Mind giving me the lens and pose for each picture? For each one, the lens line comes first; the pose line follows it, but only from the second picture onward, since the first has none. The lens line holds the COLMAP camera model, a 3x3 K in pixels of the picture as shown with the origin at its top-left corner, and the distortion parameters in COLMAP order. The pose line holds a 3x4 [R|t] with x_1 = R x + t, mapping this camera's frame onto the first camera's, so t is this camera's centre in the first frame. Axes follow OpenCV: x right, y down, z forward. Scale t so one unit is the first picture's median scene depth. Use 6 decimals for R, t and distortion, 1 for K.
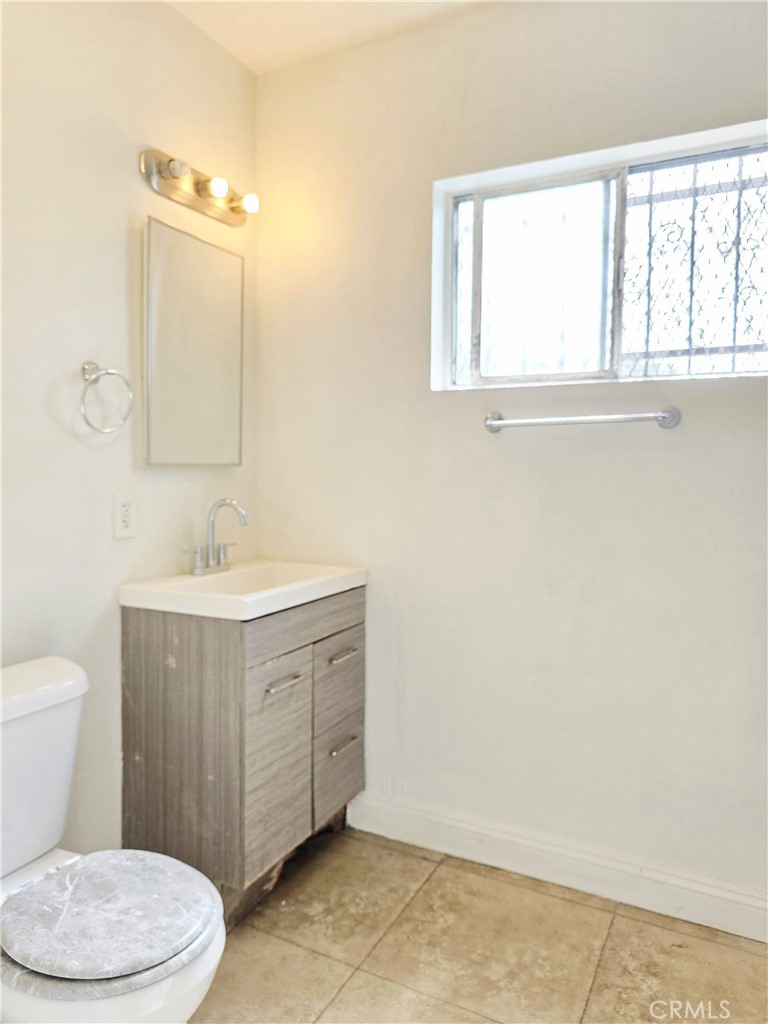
lens RADIAL K [[698.7, 0, 386.2], [0, 698.7, 510.3], [0, 0, 1]] dist [0.028848, -0.018841]
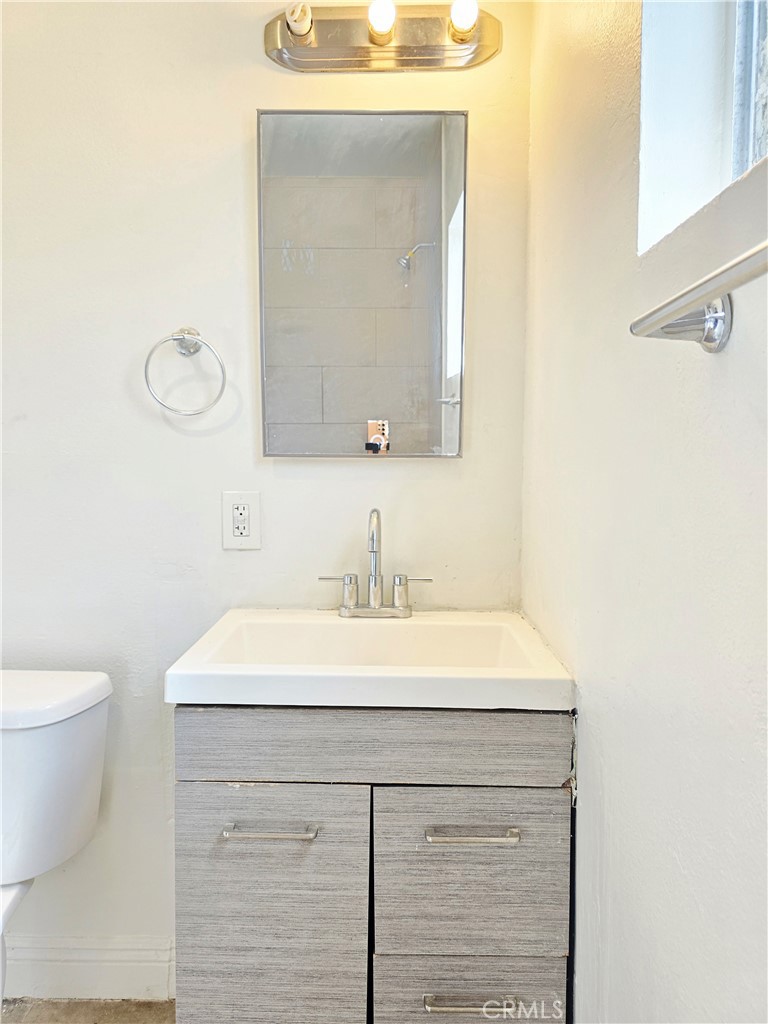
lens RADIAL K [[698.7, 0, 384.7], [0, 698.7, 510.4], [0, 0, 1]] dist [0.028848, -0.018841]
pose [[0.437453, 0.078353, -0.895821, 0.383321], [-0.059705, 0.996529, 0.058005, -0.057292], [0.897257, 0.028111, 0.440613, 0.779952]]
